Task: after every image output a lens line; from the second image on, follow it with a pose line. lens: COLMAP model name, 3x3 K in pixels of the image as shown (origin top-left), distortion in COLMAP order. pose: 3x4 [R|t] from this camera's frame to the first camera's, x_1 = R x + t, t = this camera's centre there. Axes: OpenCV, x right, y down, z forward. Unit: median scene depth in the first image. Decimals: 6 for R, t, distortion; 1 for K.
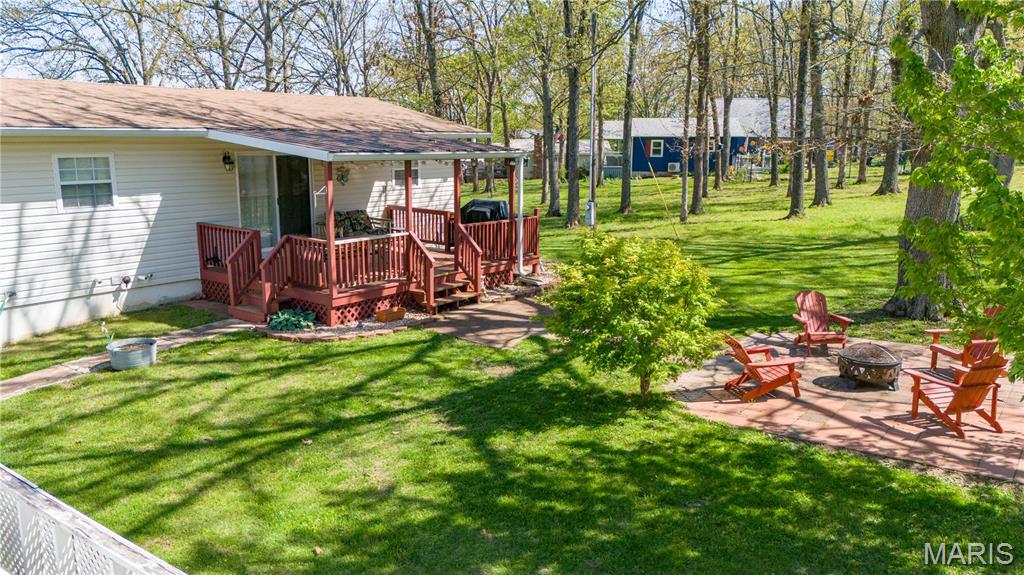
lens RADIAL K [[783.5, 0, 512.0], [0, 783.5, 287.5], [0, 0, 1]] dist [0.082788, -0.085803]
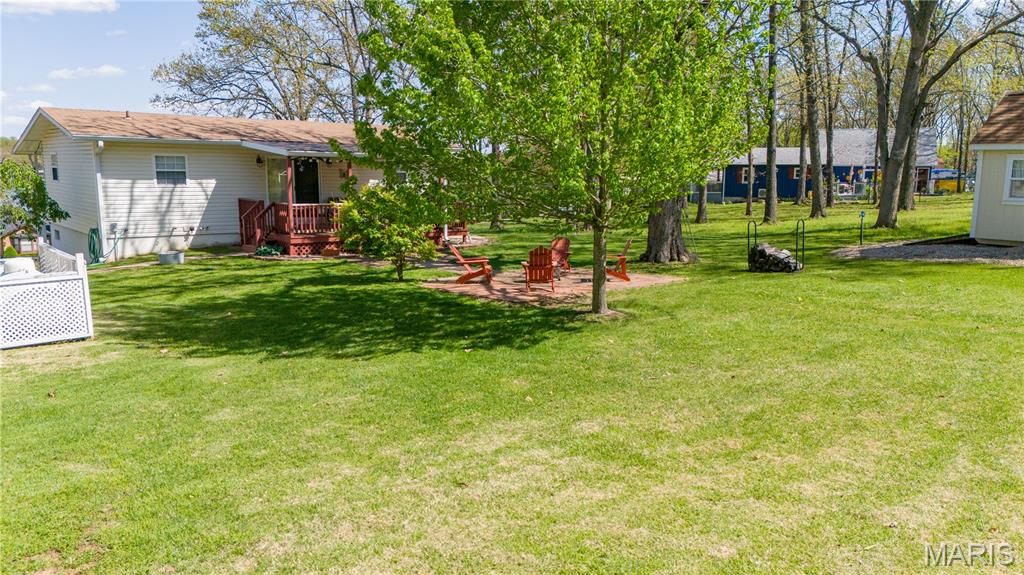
lens RADIAL K [[783.5, 0, 512.0], [0, 783.5, 287.5], [0, 0, 1]] dist [0.082788, -0.085803]
pose [[0.969792, 0.034916, -0.241420, 0.651432], [-0.046623, 0.997989, -0.042951, 0.172387], [0.239435, 0.052910, 0.969470, -0.519346]]
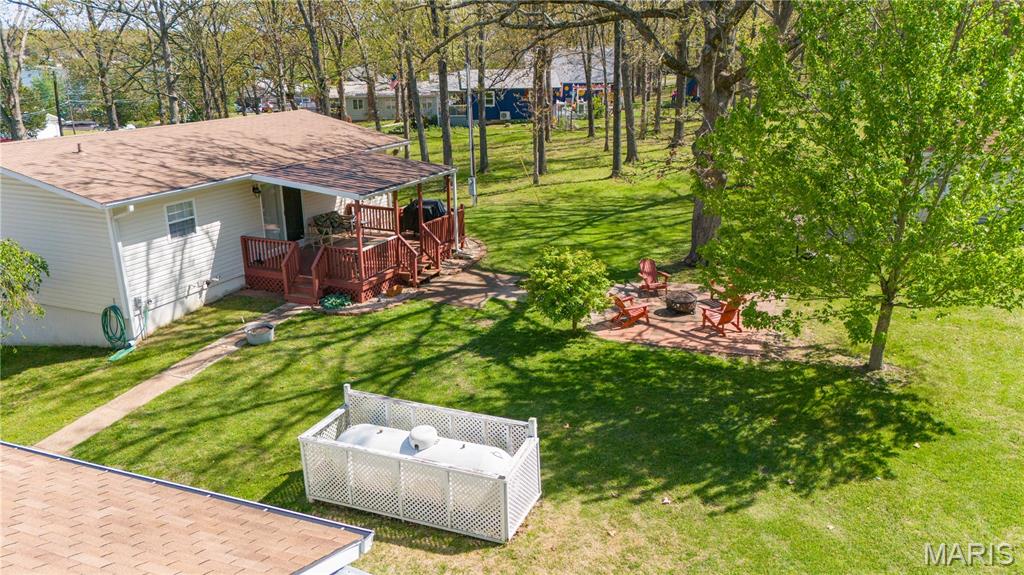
lens RADIAL K [[783.5, 0, 512.0], [0, 783.5, 287.5], [0, 0, 1]] dist [0.082788, -0.085803]
pose [[0.968933, -0.087415, 0.231361, -0.308873], [0.062005, 0.991438, 0.114921, -0.146159], [-0.239425, -0.097005, 0.966057, -0.589463]]
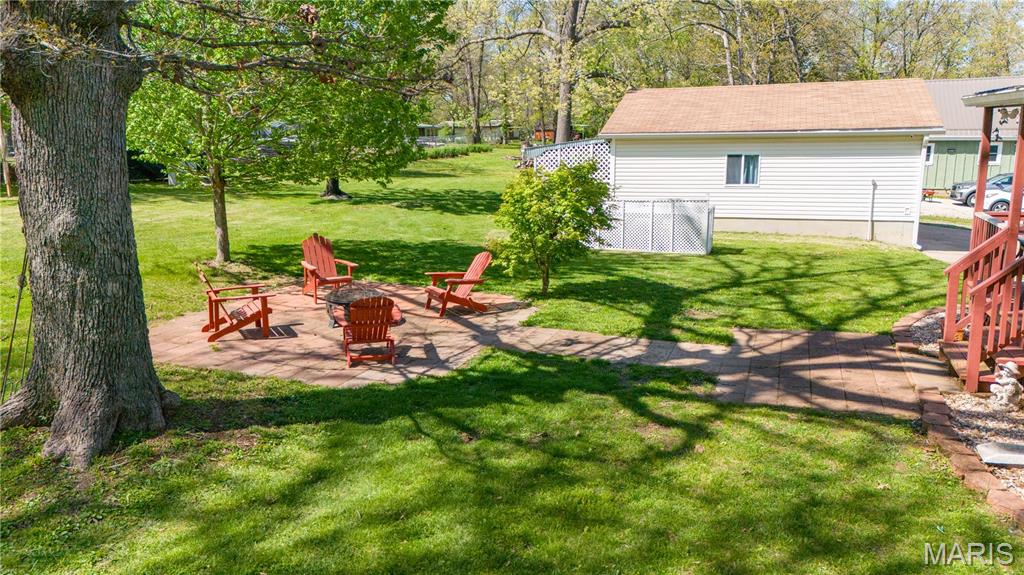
lens RADIAL K [[773.4, 0, 509.8], [0, 773.4, 303.7], [0, 0, 1]] dist [0.118800, -0.154524]
pose [[-0.959214, 0.063047, -0.275561, 0.446991], [-0.050368, 0.921093, 0.386070, -0.253923], [0.278157, 0.384204, -0.880350, 1.606478]]
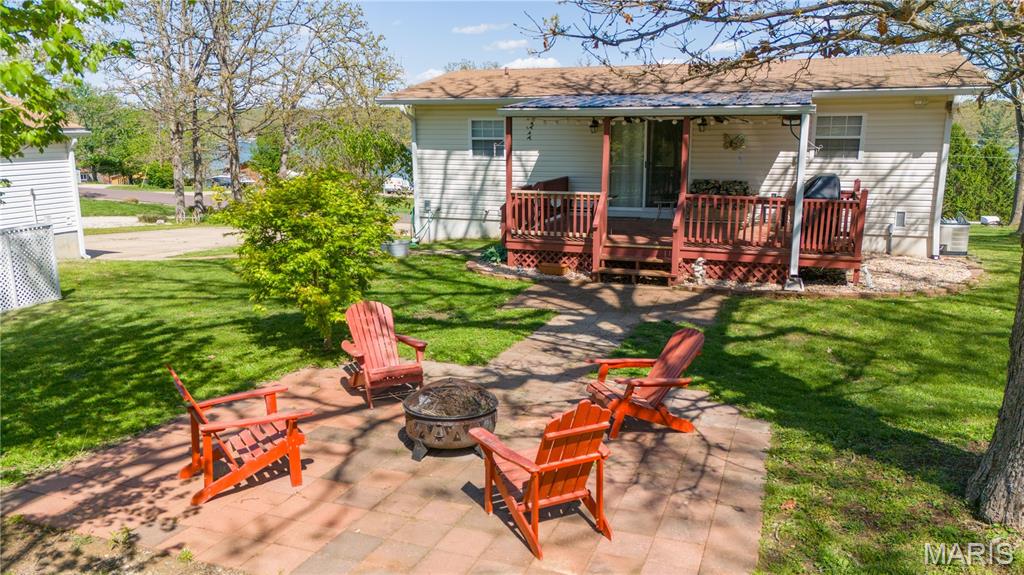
lens RADIAL K [[761.9, 0, 519.1], [0, 761.9, 288.4], [0, 0, 1]] dist [0.033506, -0.003884]
pose [[0.286252, 0.187659, -0.939598, 0.830493], [-0.180785, 0.973597, 0.139373, -0.076345], [0.940945, 0.129969, 0.312620, 0.700989]]
